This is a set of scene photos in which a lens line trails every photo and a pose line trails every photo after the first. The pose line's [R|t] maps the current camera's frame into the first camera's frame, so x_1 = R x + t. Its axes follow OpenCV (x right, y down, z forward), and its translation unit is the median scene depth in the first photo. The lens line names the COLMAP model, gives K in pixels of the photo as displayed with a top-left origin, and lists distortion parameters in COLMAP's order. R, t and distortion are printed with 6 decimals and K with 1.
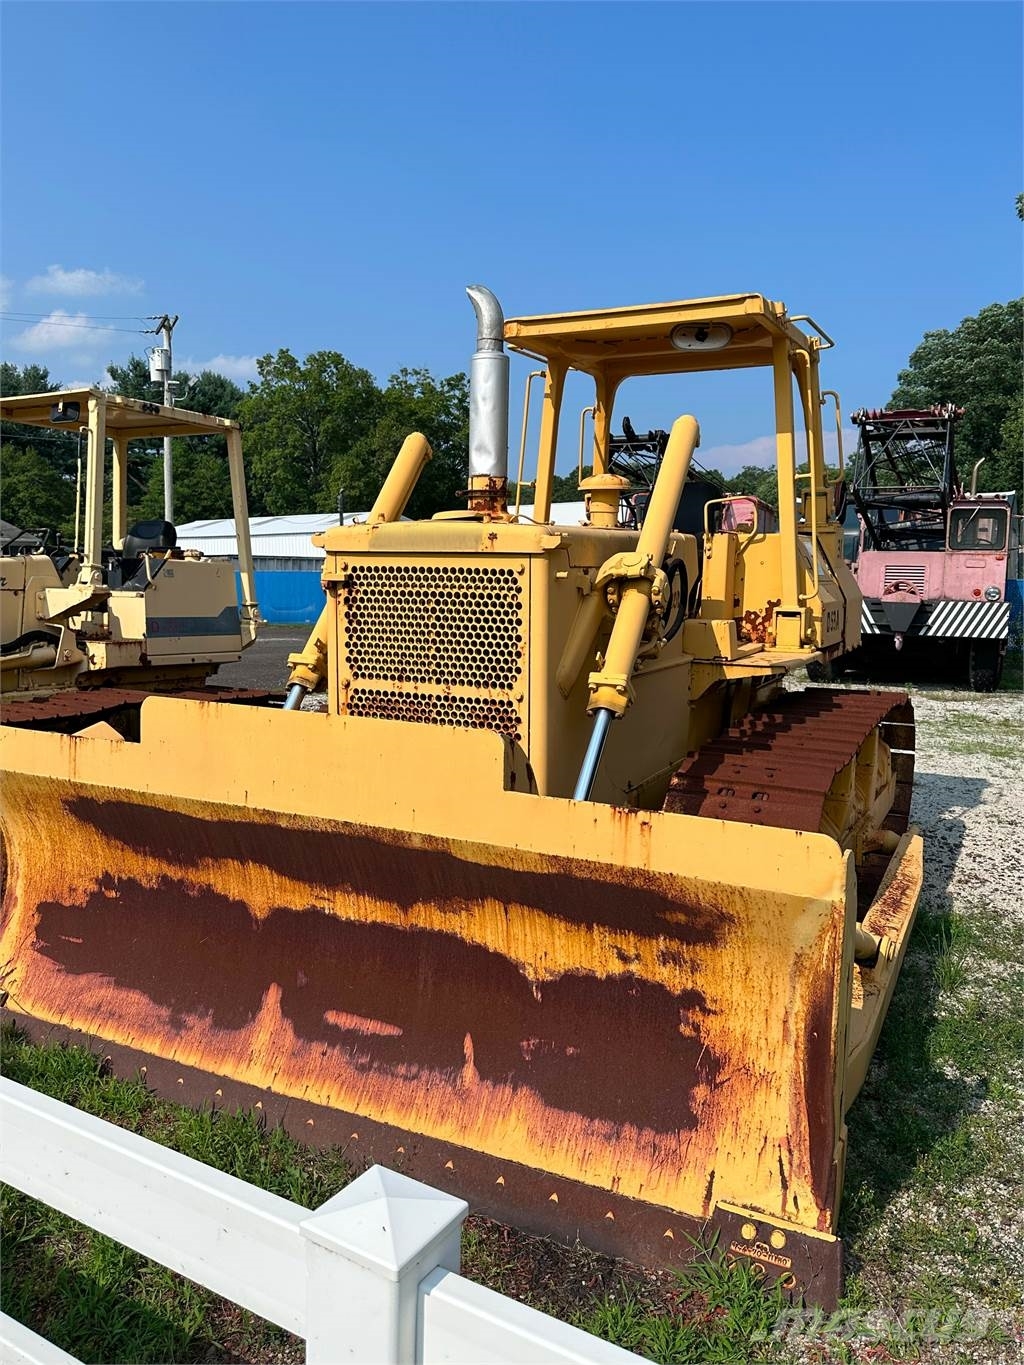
lens RADIAL K [[1054.9, 0, 512.0], [0, 1054.9, 670.2], [0, 0, 1]] dist [0.098115, -0.152117]
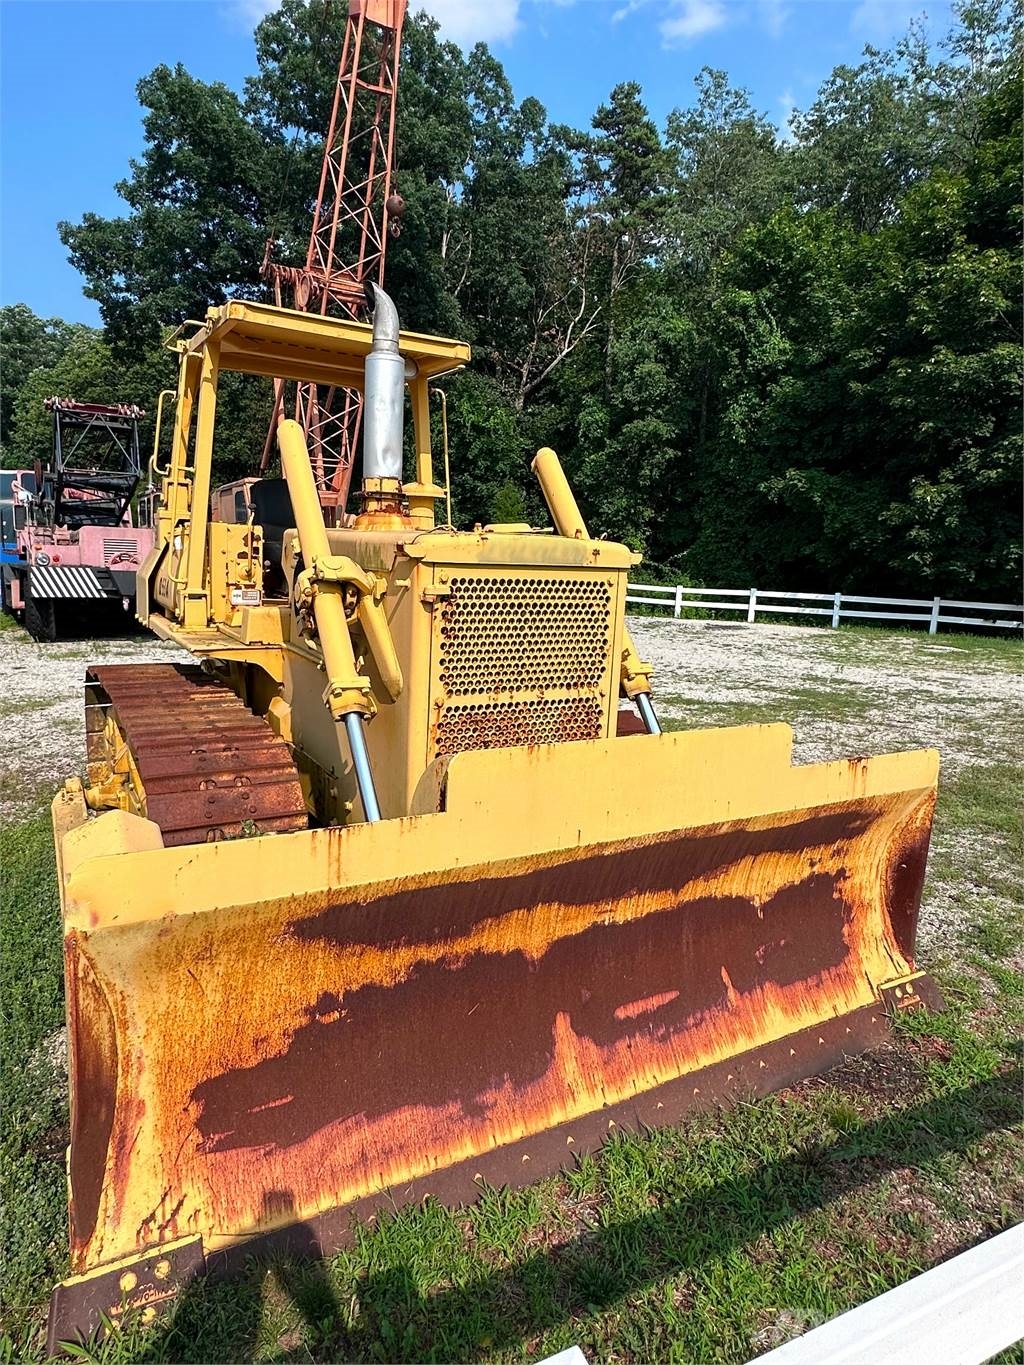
lens RADIAL K [[824.2, 0, 502.8], [0, 824.2, 685.1], [0, 0, 1]] dist [-0.009459, 0.010837]
pose [[0.538718, -0.127540, 0.832776, -0.804441], [0.053260, 0.991653, 0.117418, -0.094417], [-0.840801, -0.018902, 0.541015, 0.606470]]
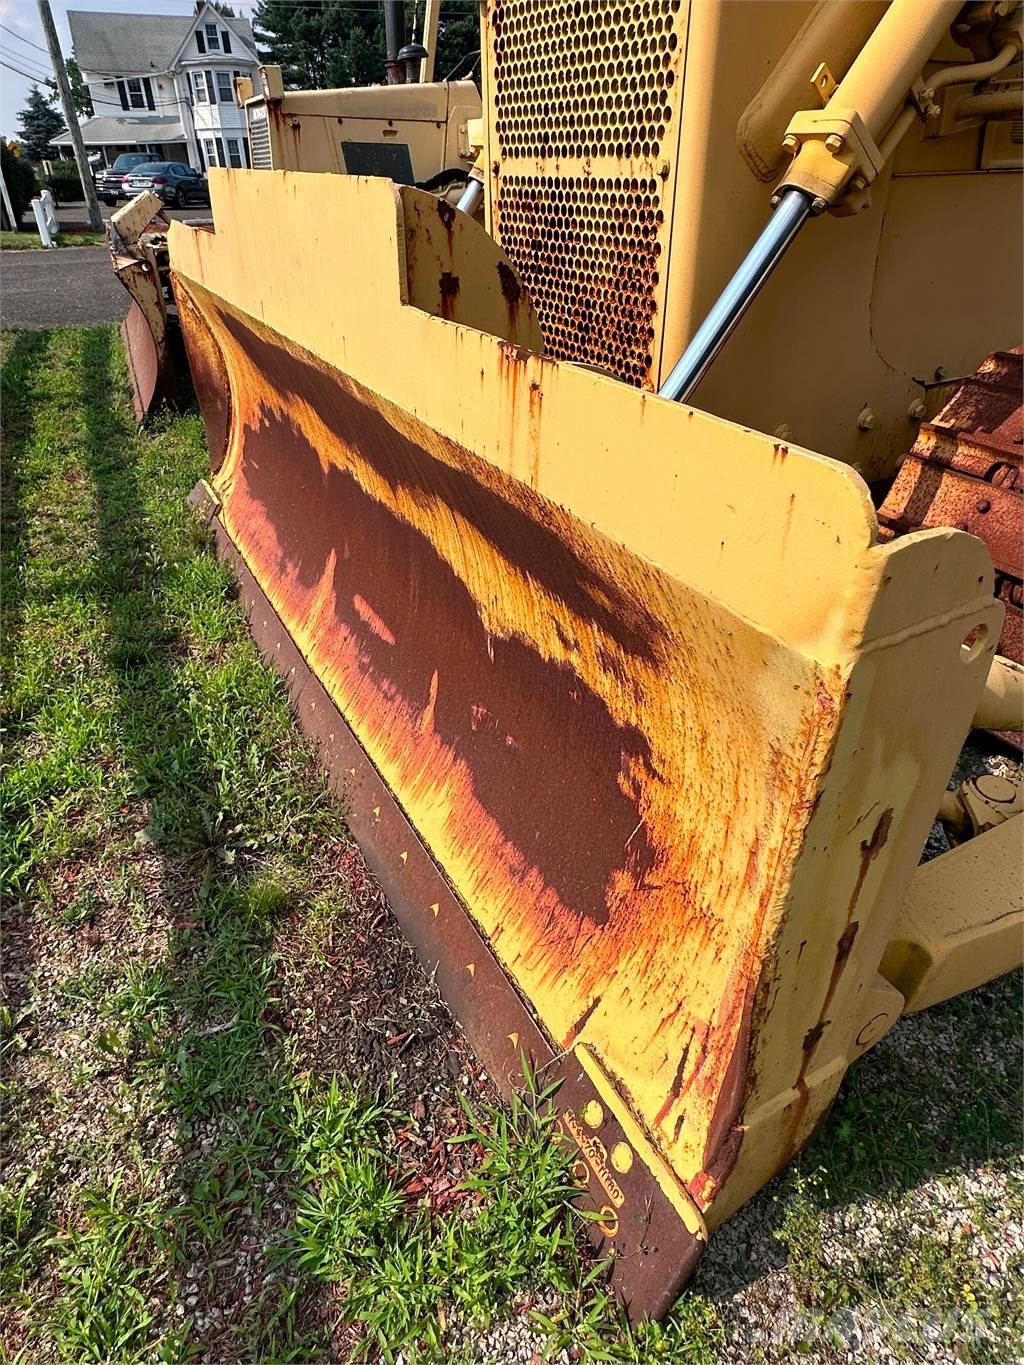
lens RADIAL K [[824.2, 0, 501.5], [0, 824.2, 682.1], [0, 0, 1]] dist [-0.009459, 0.010837]
pose [[0.813305, 0.296432, -0.500663, 0.244855], [-0.044080, 0.889404, 0.454991, 0.074266], [0.580166, -0.347977, 0.736423, 0.519441]]
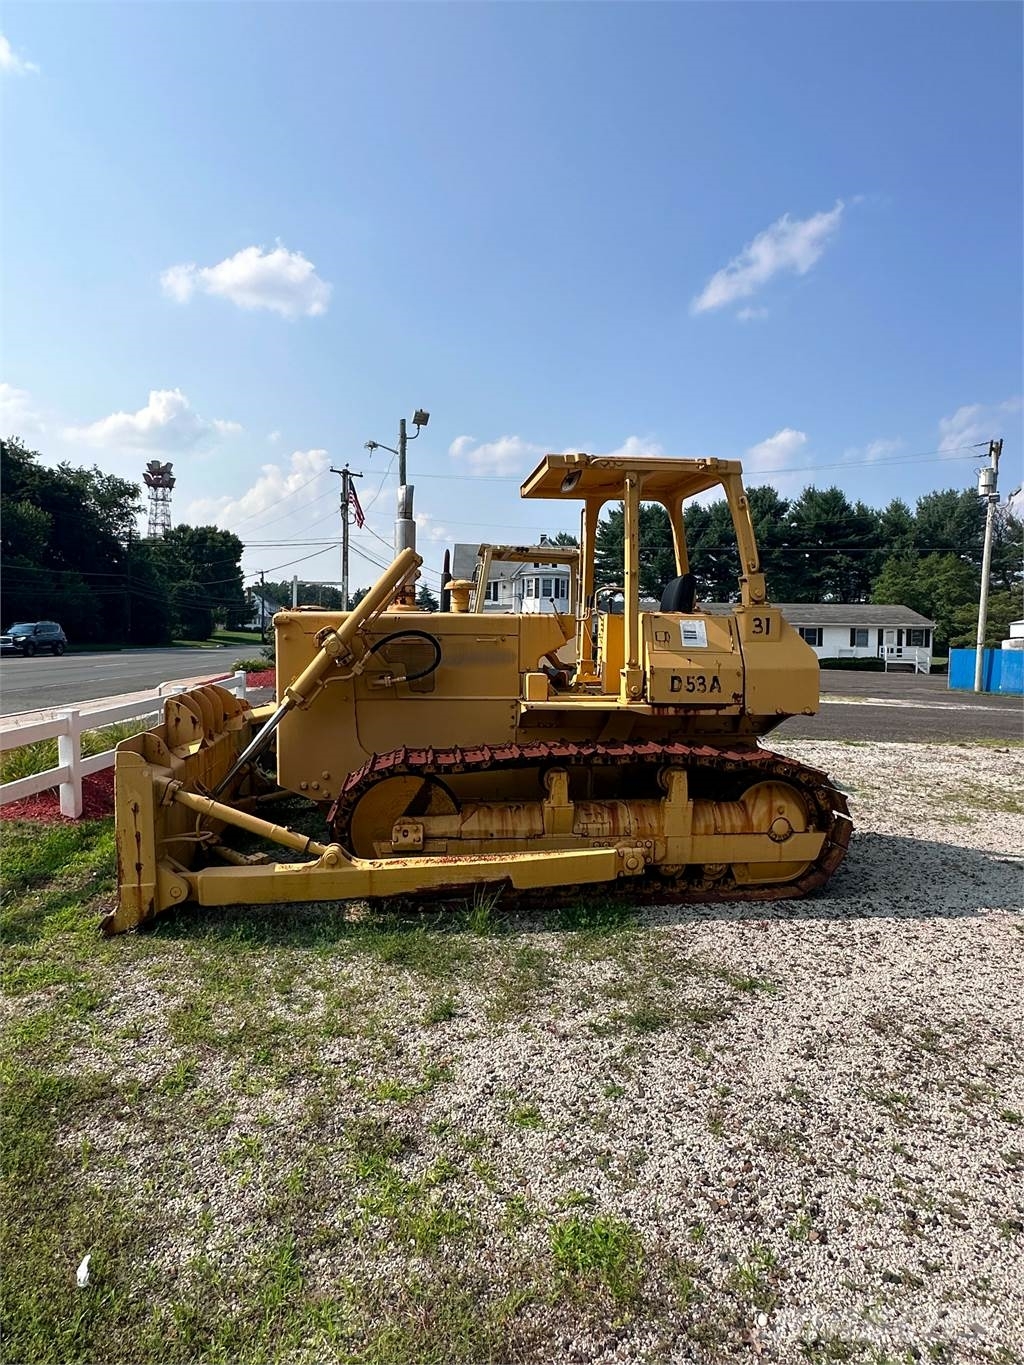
lens RADIAL K [[824.2, 0, 504.2], [0, 824.2, 671.1], [0, 0, 1]] dist [-0.009459, 0.010837]
pose [[0.547170, 0.042214, -0.835956, 1.597435], [-0.097269, 0.995168, -0.013413, -0.044337], [0.831351, 0.088652, 0.548632, 0.482126]]
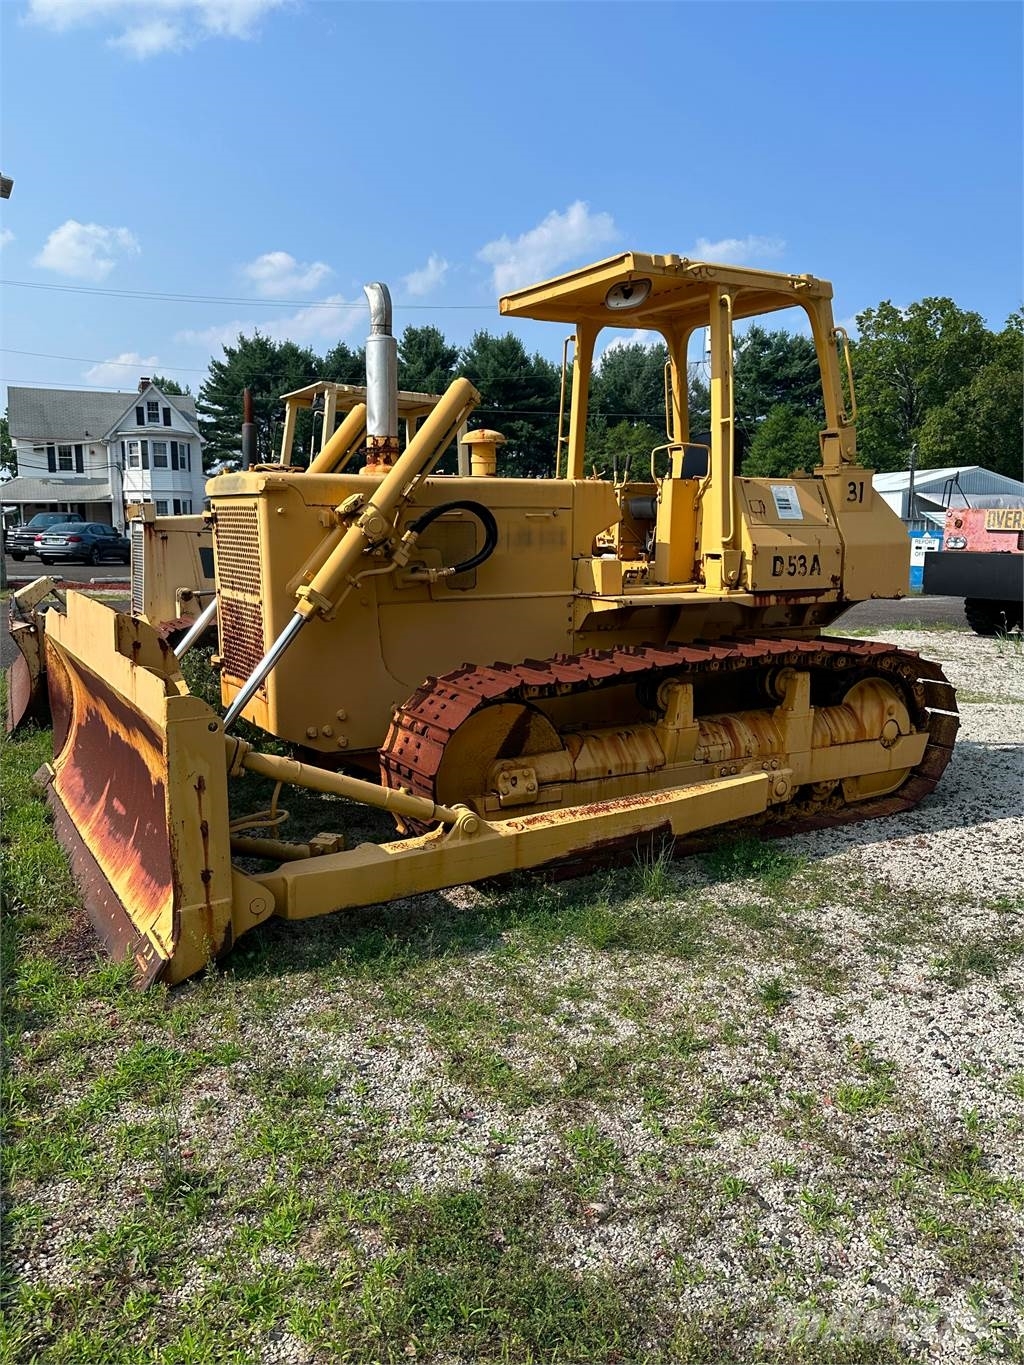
lens RADIAL K [[1054.9, 0, 509.7], [0, 1054.9, 687.2], [0, 0, 1]] dist [0.098115, -0.152117]
pose [[0.834157, 0.082247, -0.545360, 1.030841], [-0.055868, 0.996333, 0.064807, 0.028786], [0.548690, -0.023591, 0.835693, 0.034282]]
